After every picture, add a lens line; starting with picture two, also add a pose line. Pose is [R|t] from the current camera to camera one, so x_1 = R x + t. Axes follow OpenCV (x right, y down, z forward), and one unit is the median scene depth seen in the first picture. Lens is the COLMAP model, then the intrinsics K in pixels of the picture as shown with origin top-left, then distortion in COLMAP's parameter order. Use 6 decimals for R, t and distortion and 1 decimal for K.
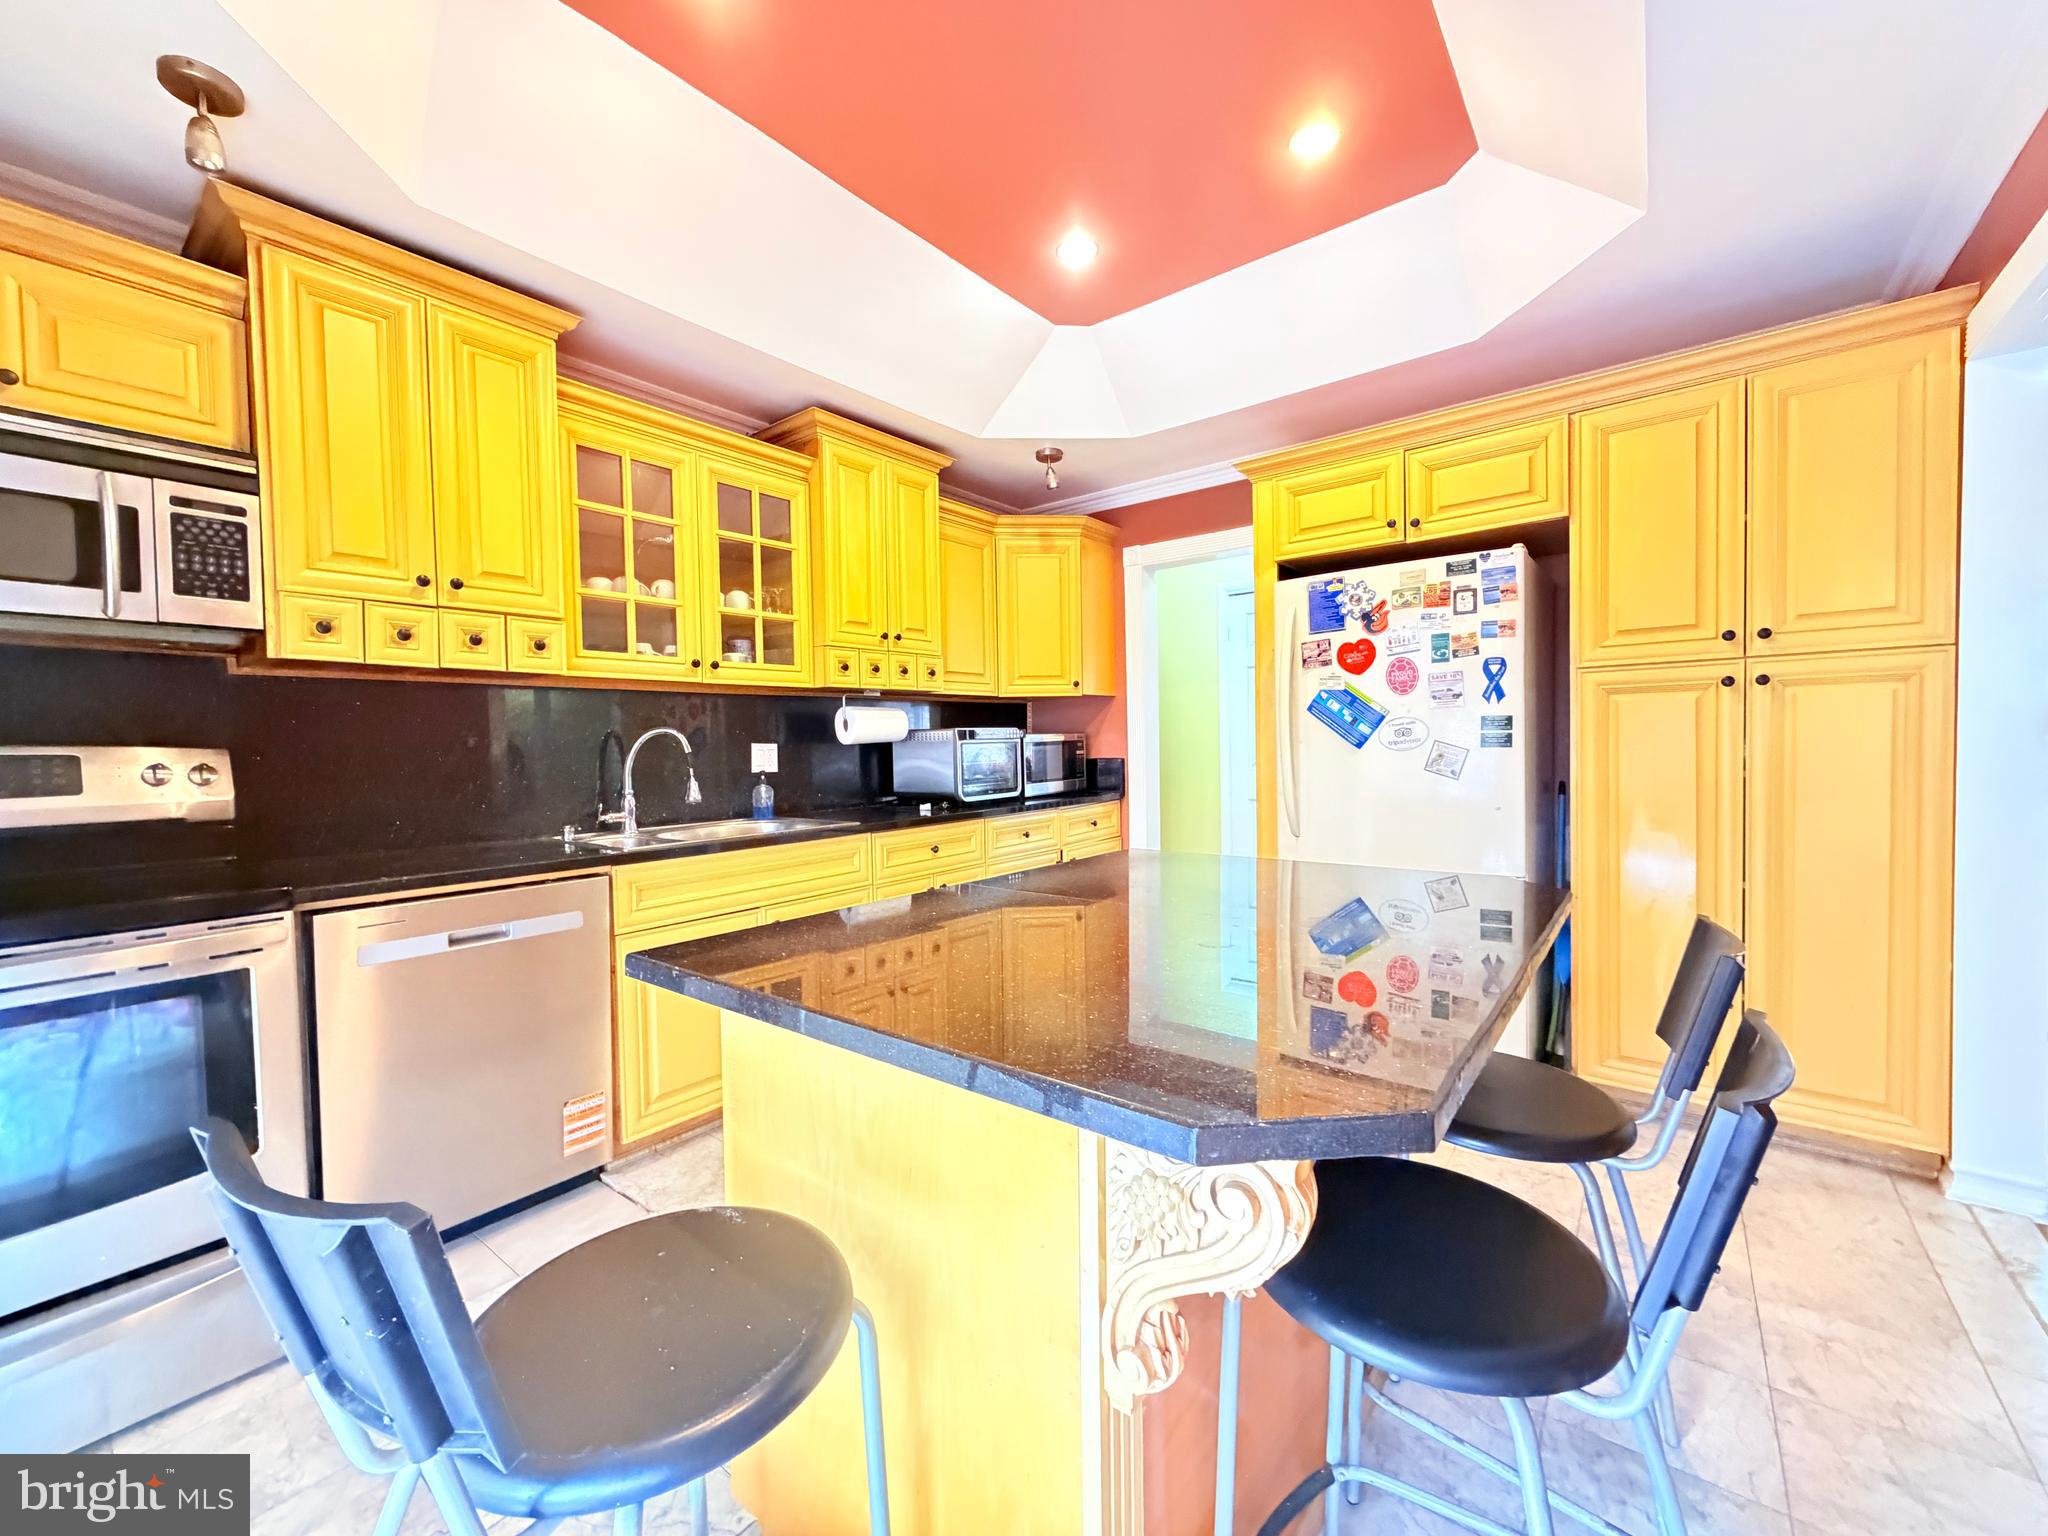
lens RADIAL K [[816.9, 0, 1021.2], [0, 816.9, 767.3], [0, 0, 1]] dist [0.000585, -0.000217]
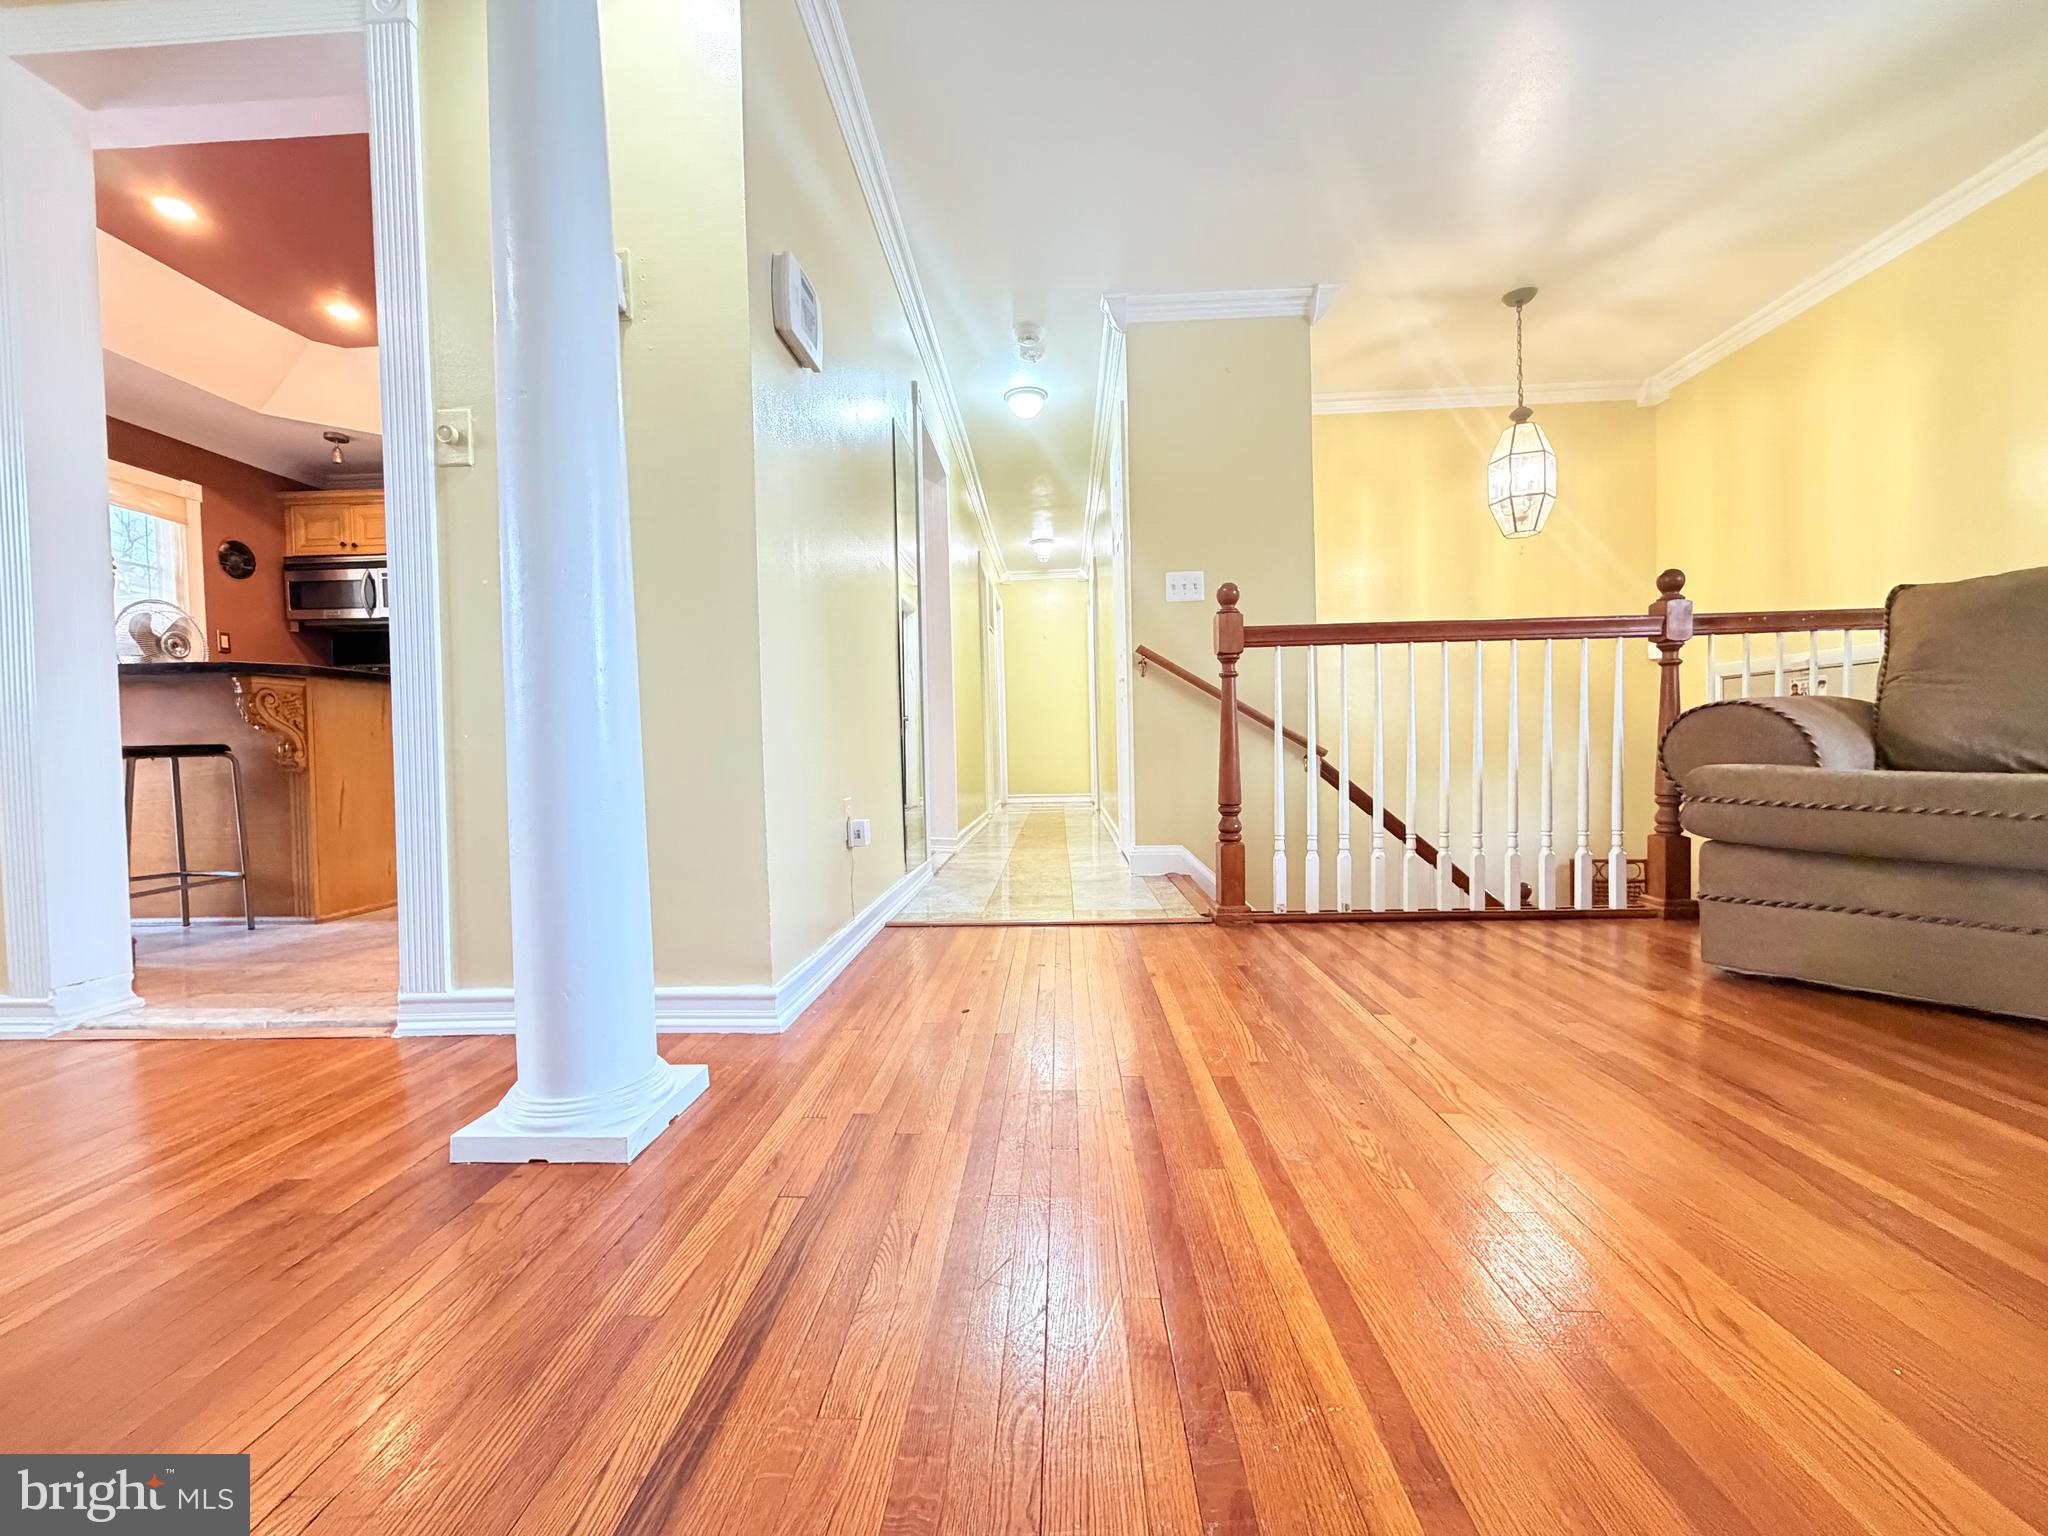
lens RADIAL K [[816.9, 0, 1021.2], [0, 816.9, 767.3], [0, 0, 1]] dist [0.000585, -0.000217]
pose [[0.580650, 0.022909, -0.813831, 1.783199], [-0.008791, 0.999722, 0.021870, 0.181564], [0.814106, -0.005544, 0.580690, 0.774337]]
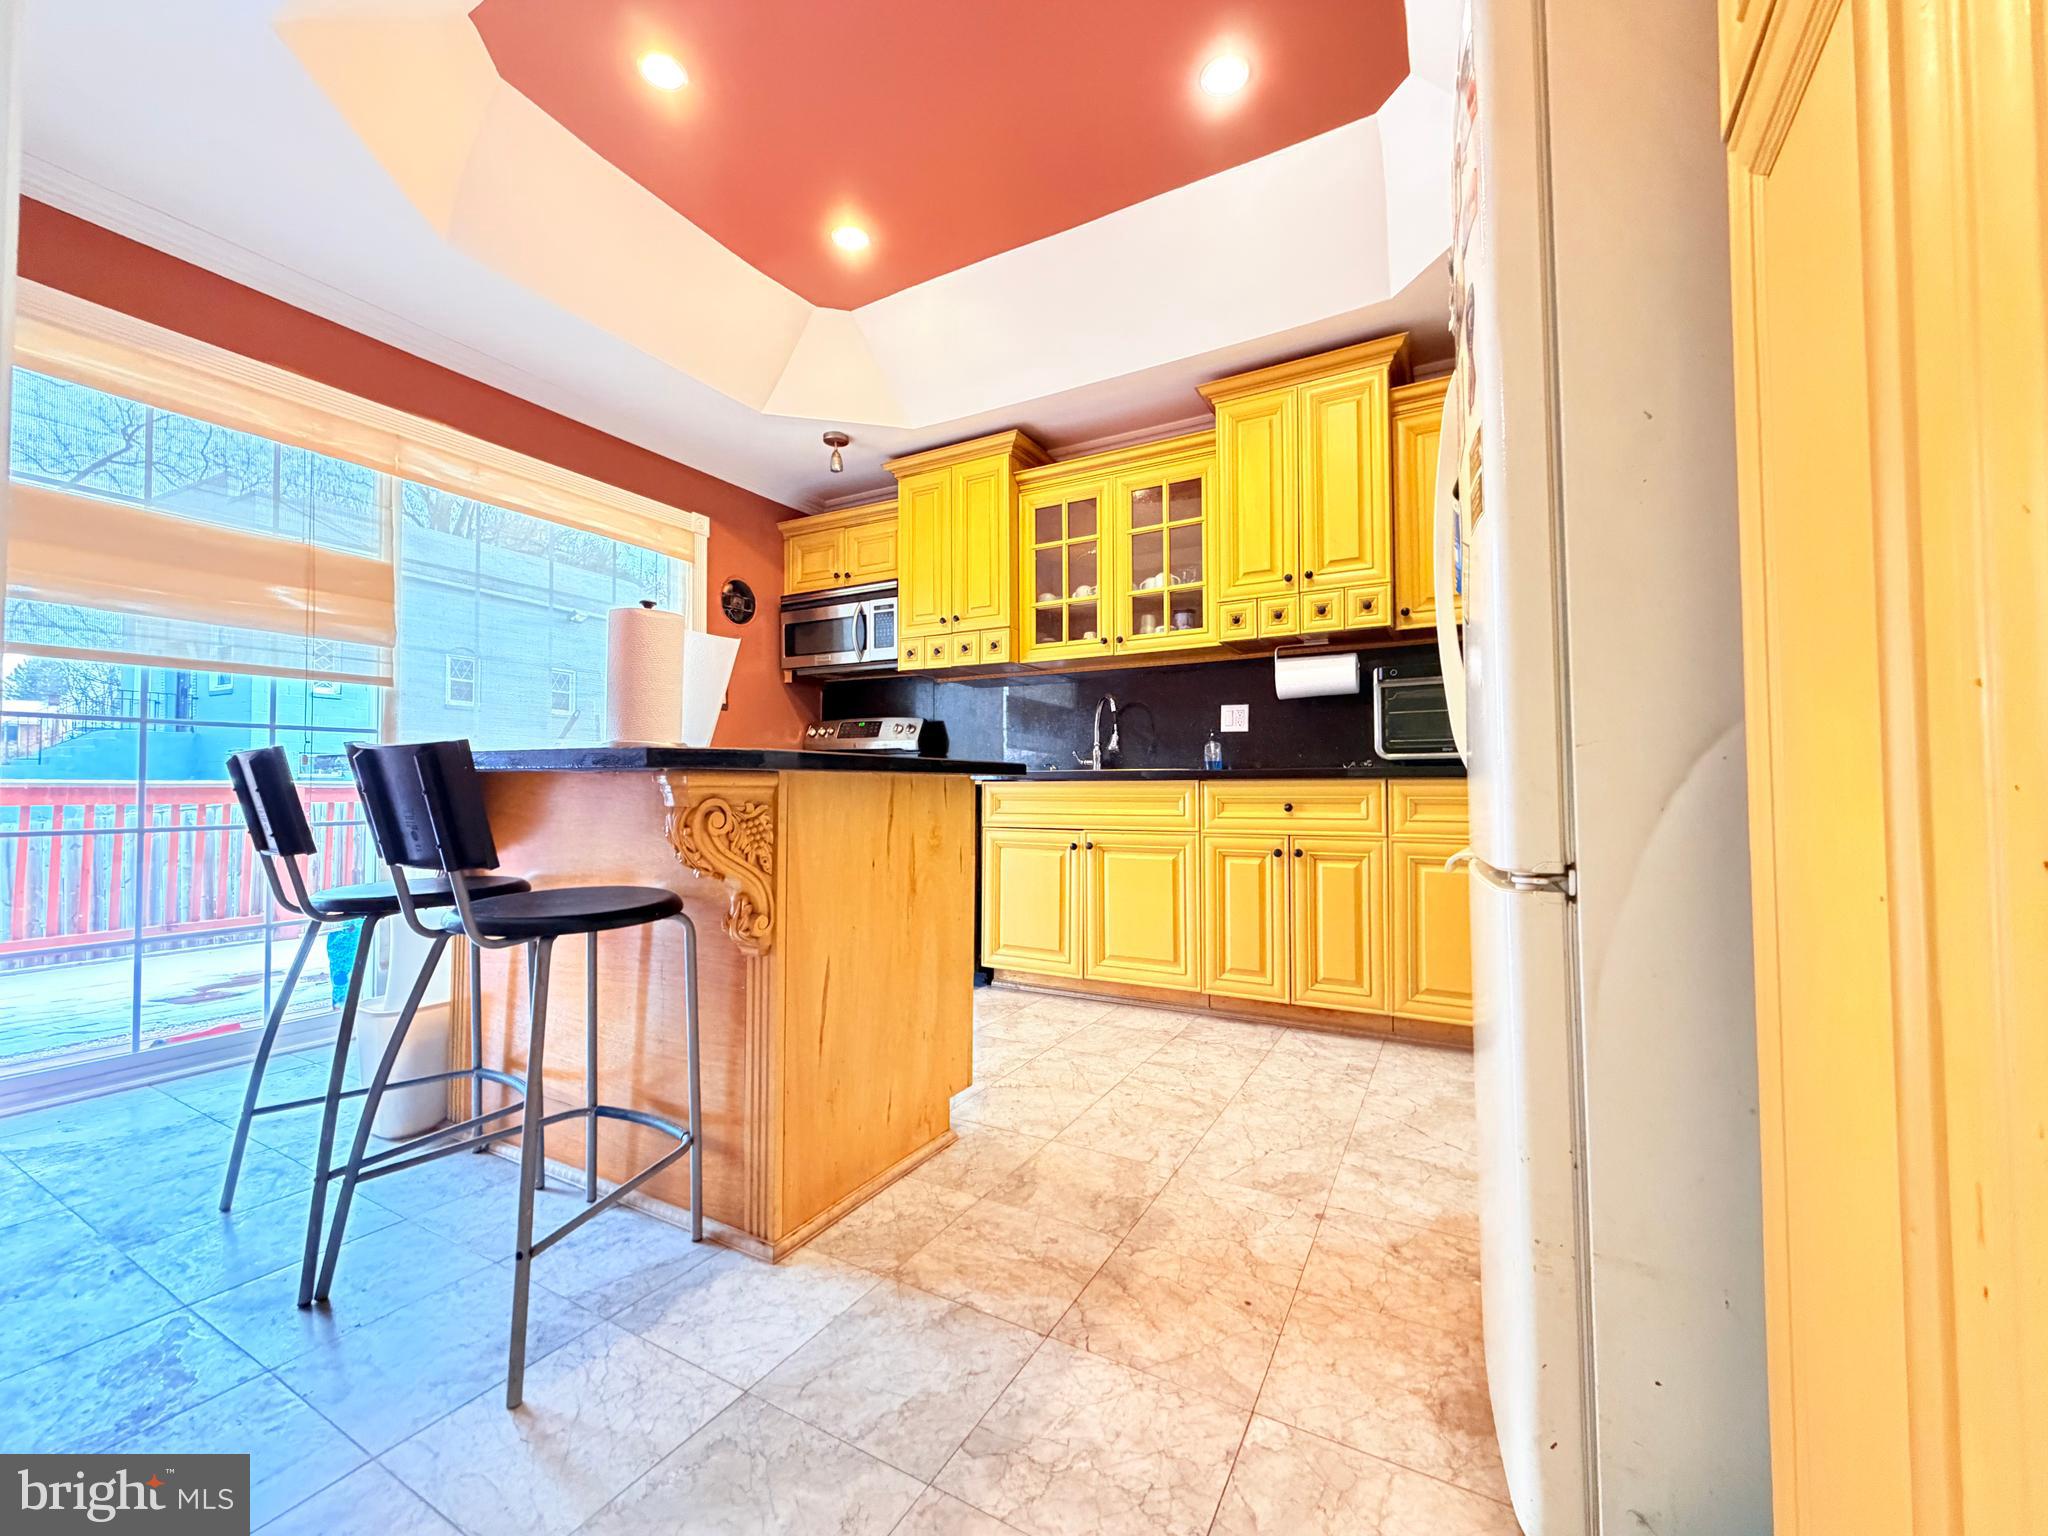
lens RADIAL K [[816.9, 0, 1021.2], [0, 816.9, 767.3], [0, 0, 1]] dist [0.000585, -0.000217]
pose [[0.161611, -0.005650, -0.986838, 0.879263], [-0.028020, 0.999554, -0.010311, 0.090938], [0.986457, 0.029317, 0.161380, 0.701440]]
